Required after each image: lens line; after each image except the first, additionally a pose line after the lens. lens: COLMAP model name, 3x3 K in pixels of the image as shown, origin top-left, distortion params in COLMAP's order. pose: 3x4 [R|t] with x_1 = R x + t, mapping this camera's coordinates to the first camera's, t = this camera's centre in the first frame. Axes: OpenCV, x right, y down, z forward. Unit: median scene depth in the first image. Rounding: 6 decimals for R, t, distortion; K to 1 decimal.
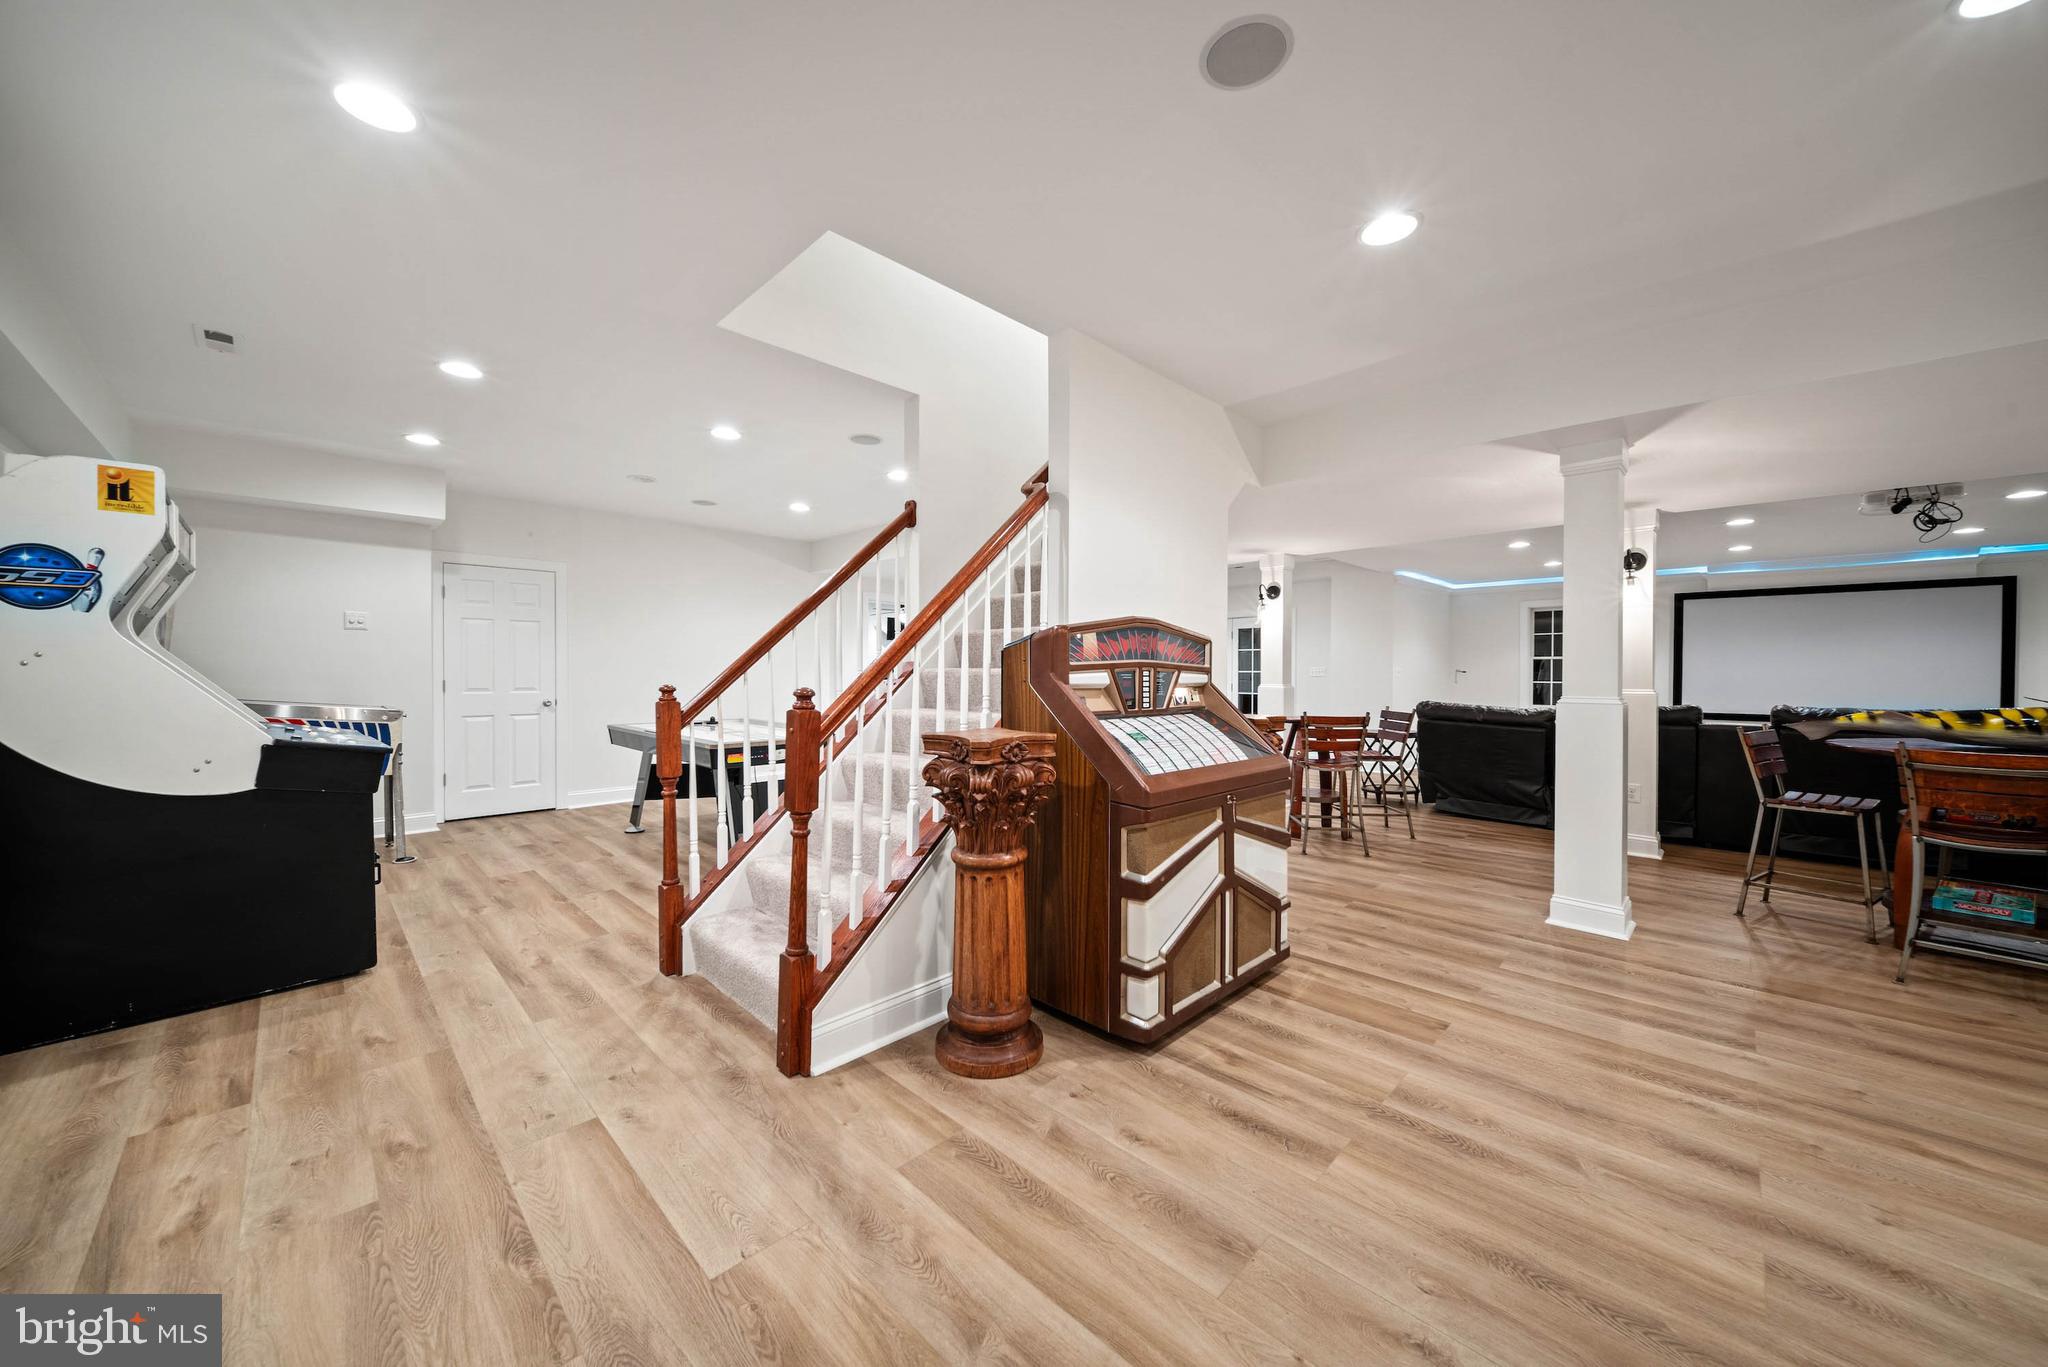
lens RADIAL K [[734.0, 0, 1025.3], [0, 734.0, 679.0], [0, 0, 1]] dist [-0.001674, -0.000058]
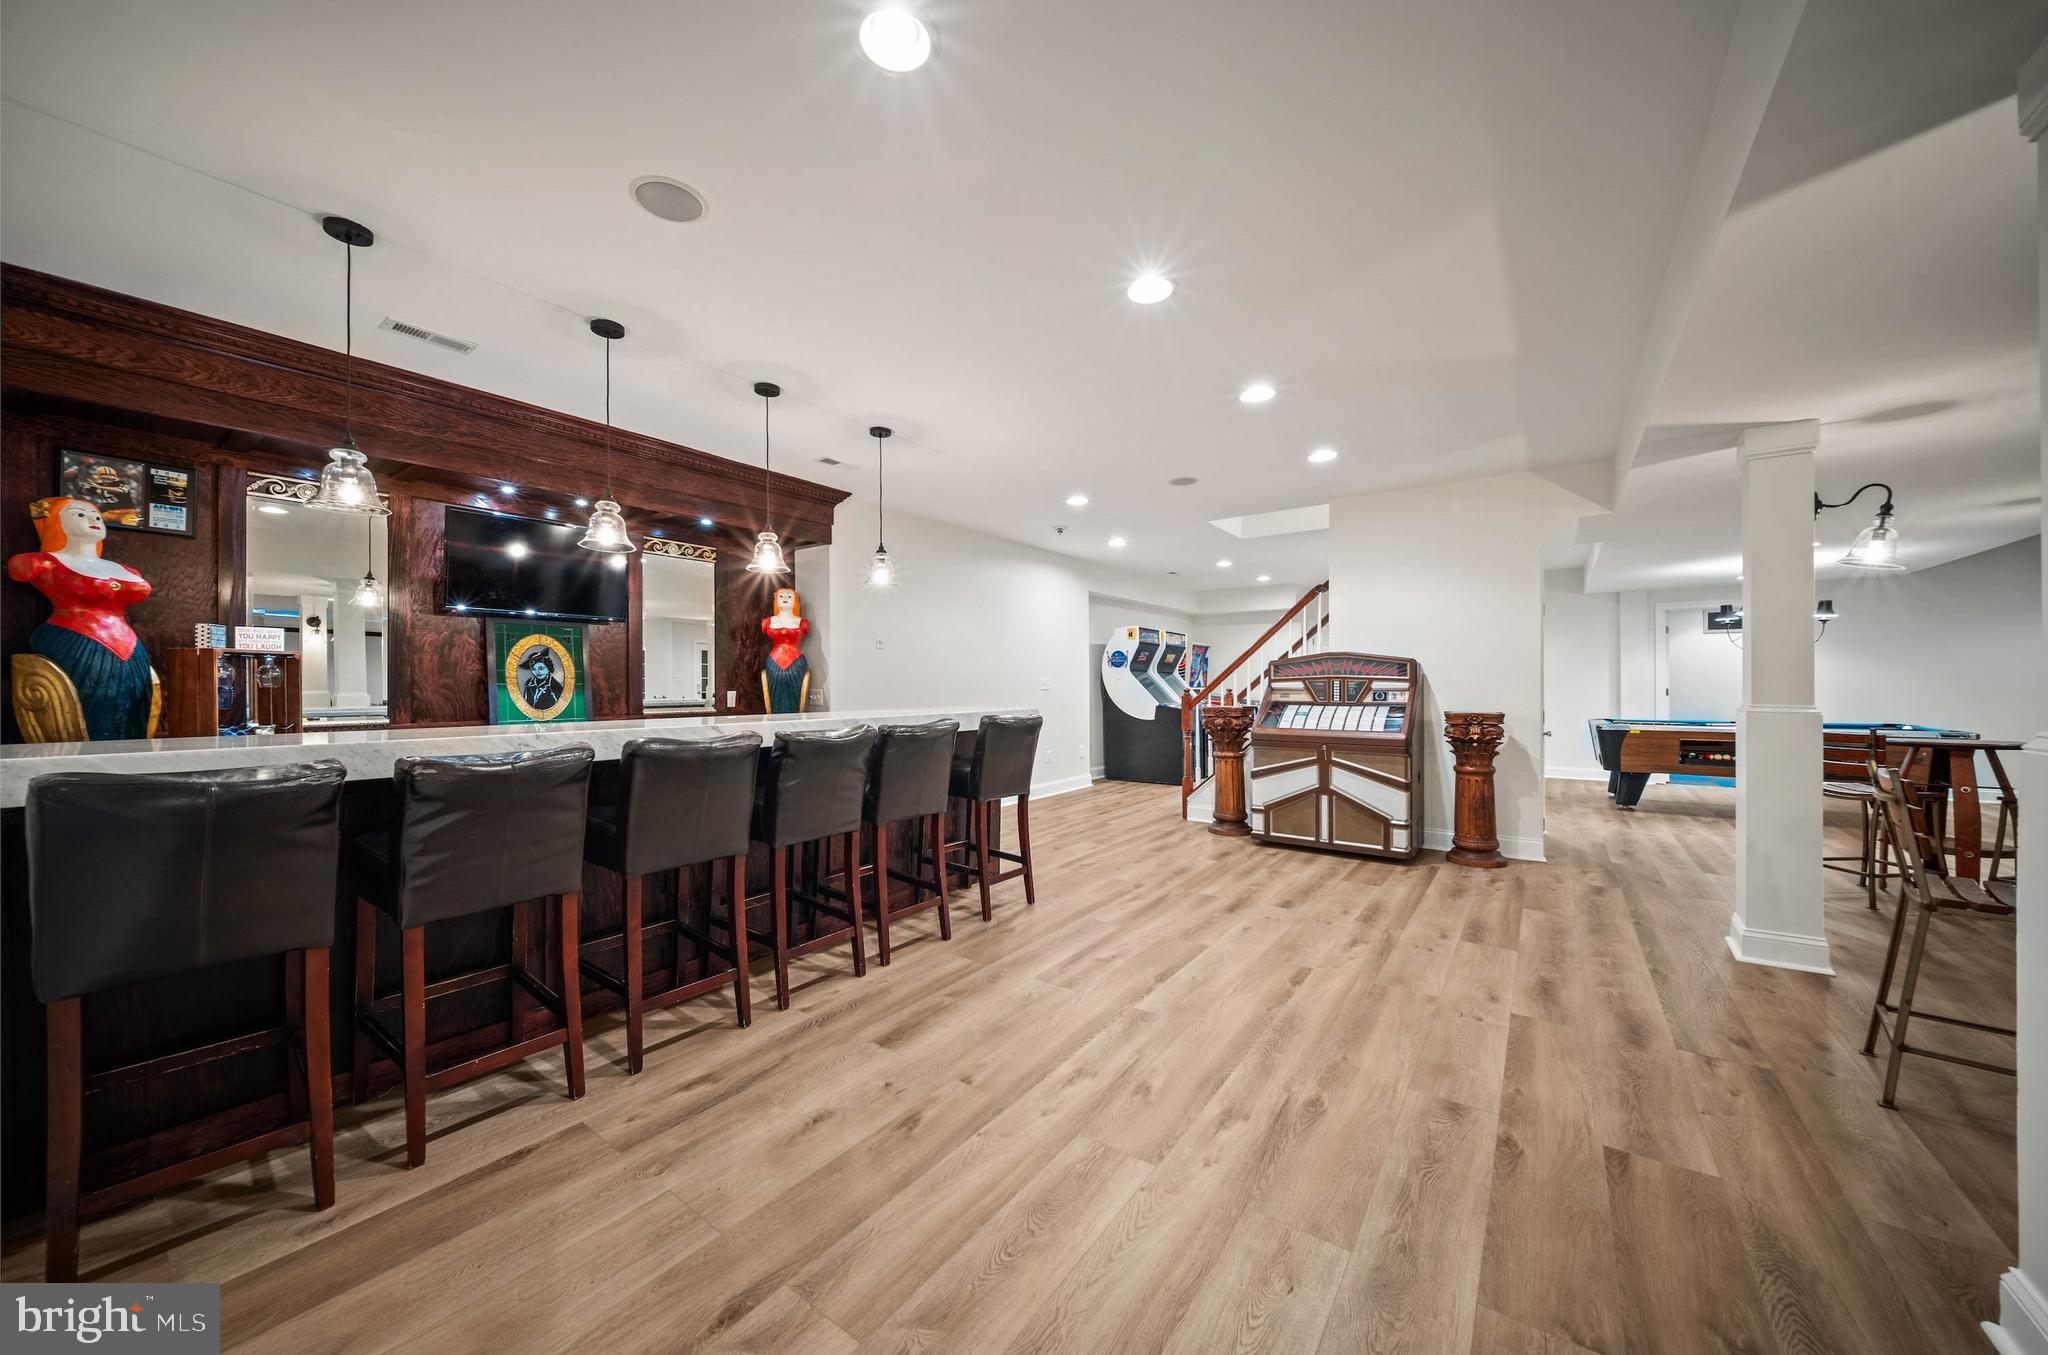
lens RADIAL K [[725.8, 0, 1025.7], [0, 725.8, 683.1], [0, 0, 1]] dist [-0.000066, -0.000003]
pose [[0.155465, -0.004942, -0.987829, 2.101669], [-0.006552, 0.999960, -0.006034, 0.011871], [0.987820, 0.007411, 0.155426, -0.077977]]
